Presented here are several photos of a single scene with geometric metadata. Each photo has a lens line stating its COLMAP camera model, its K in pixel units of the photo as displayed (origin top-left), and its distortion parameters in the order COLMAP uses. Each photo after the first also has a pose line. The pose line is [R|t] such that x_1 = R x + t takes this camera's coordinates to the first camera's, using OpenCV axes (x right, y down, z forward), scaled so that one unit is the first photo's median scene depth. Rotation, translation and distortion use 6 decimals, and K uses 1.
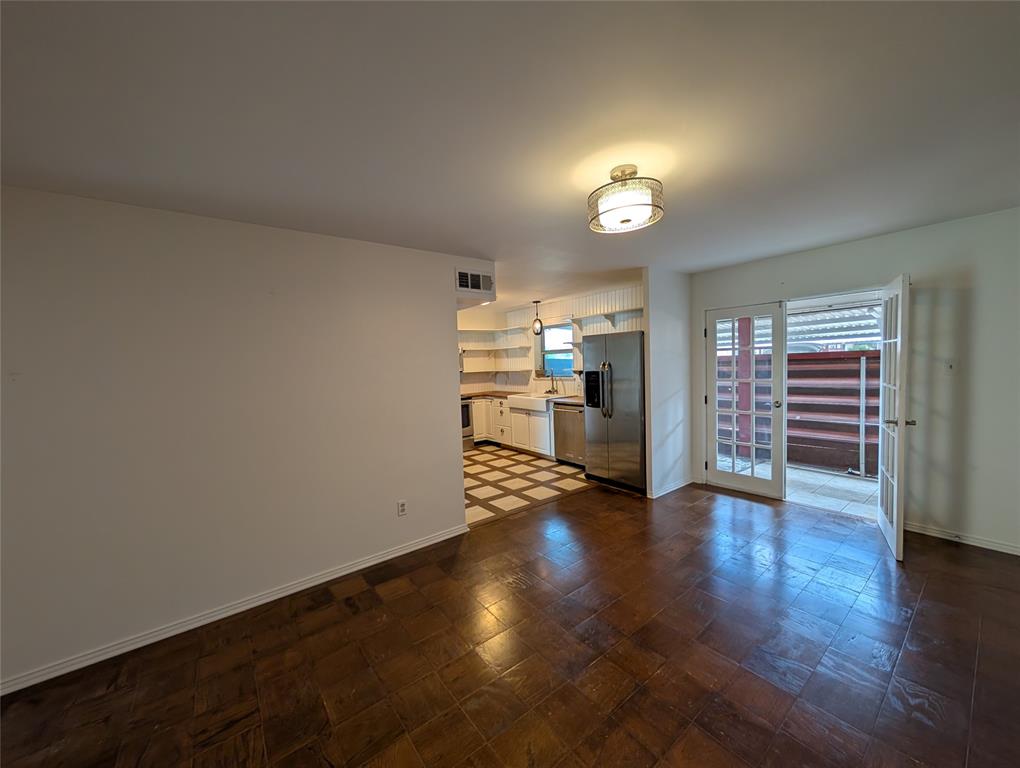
lens RADIAL K [[385.0, 0, 506.9], [0, 385.0, 383.8], [0, 0, 1]] dist [0.000076, 0.000407]
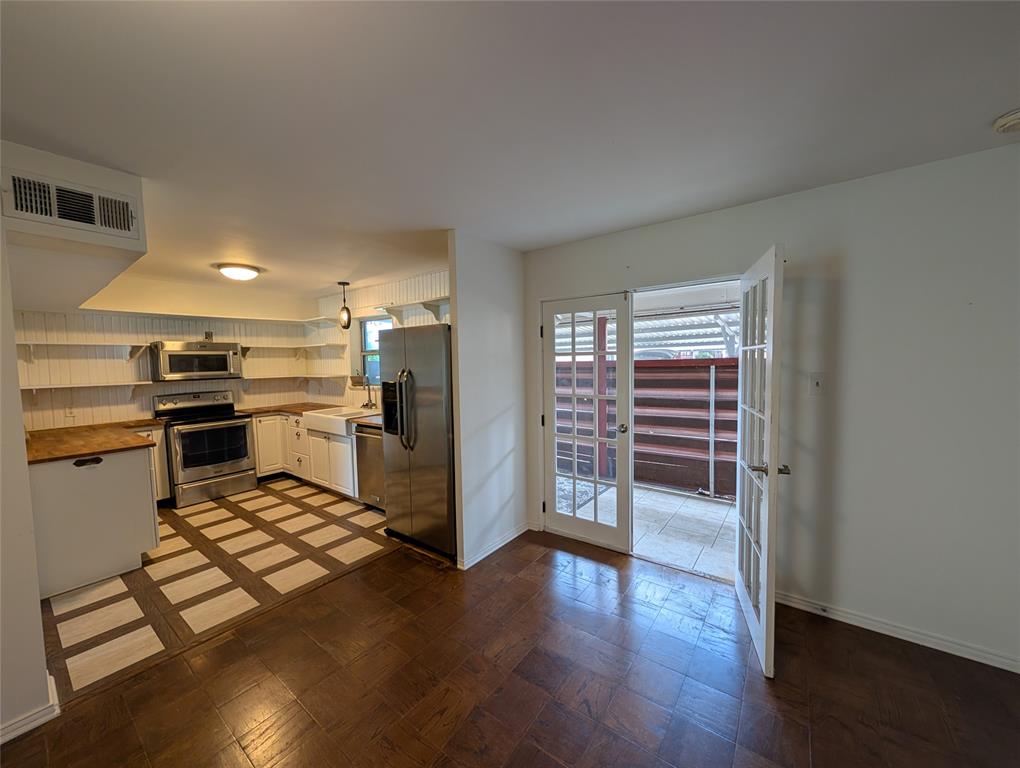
lens RADIAL K [[385.0, 0, 506.9], [0, 385.0, 383.8], [0, 0, 1]] dist [0.000076, 0.000407]
pose [[0.963383, 0.000457, 0.268128, 0.197547], [0.000179, 0.999997, -0.002348, -0.022731], [-0.268128, 0.002310, 0.963380, 0.234859]]
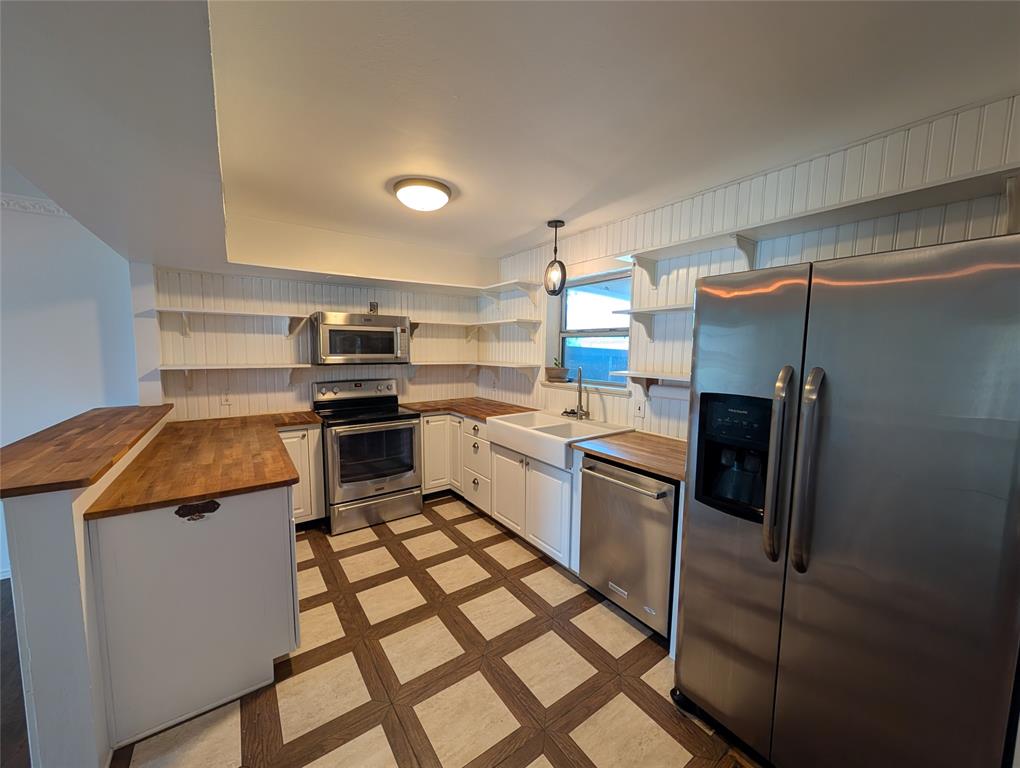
lens RADIAL K [[385.0, 0, 506.9], [0, 385.0, 383.8], [0, 0, 1]] dist [0.000076, 0.000407]
pose [[0.998170, 0.049762, -0.034366, 0.047969], [-0.048434, 0.998086, 0.038445, -0.036621], [0.036214, -0.036710, 0.998670, 0.575047]]
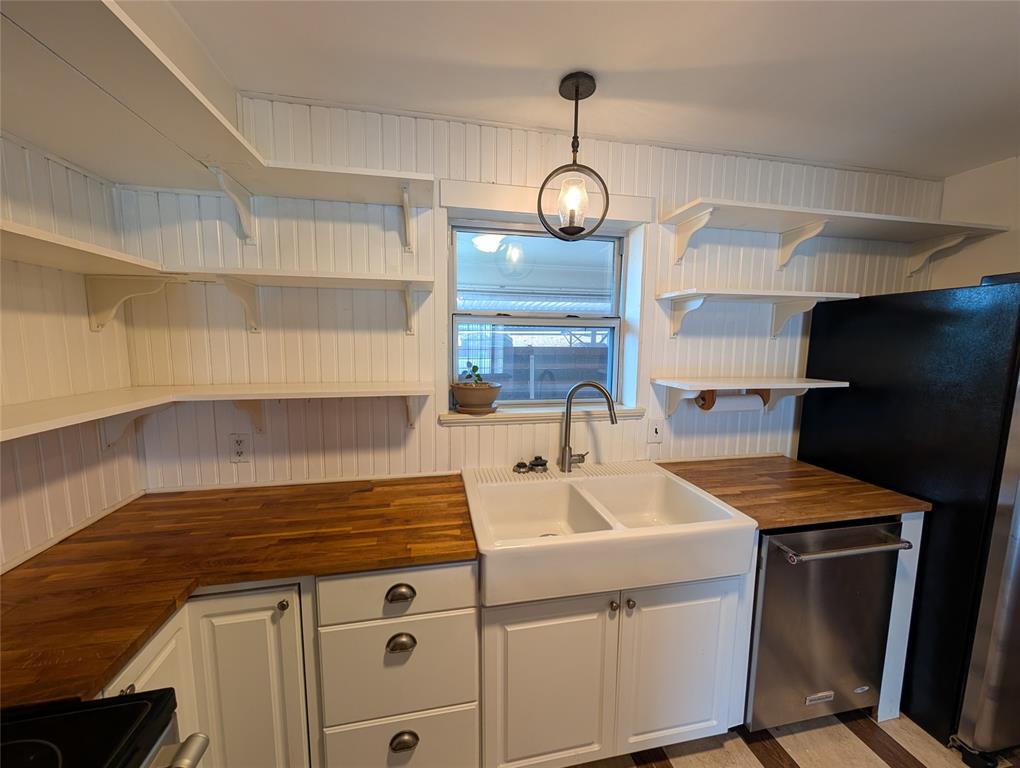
lens RADIAL K [[385.0, 0, 506.9], [0, 385.0, 383.8], [0, 0, 1]] dist [0.000076, 0.000407]
pose [[0.439336, -0.062404, 0.896153, -0.163437], [0.026442, 0.998050, 0.056536, -0.059943], [-0.897934, -0.001142, 0.440129, 1.029525]]
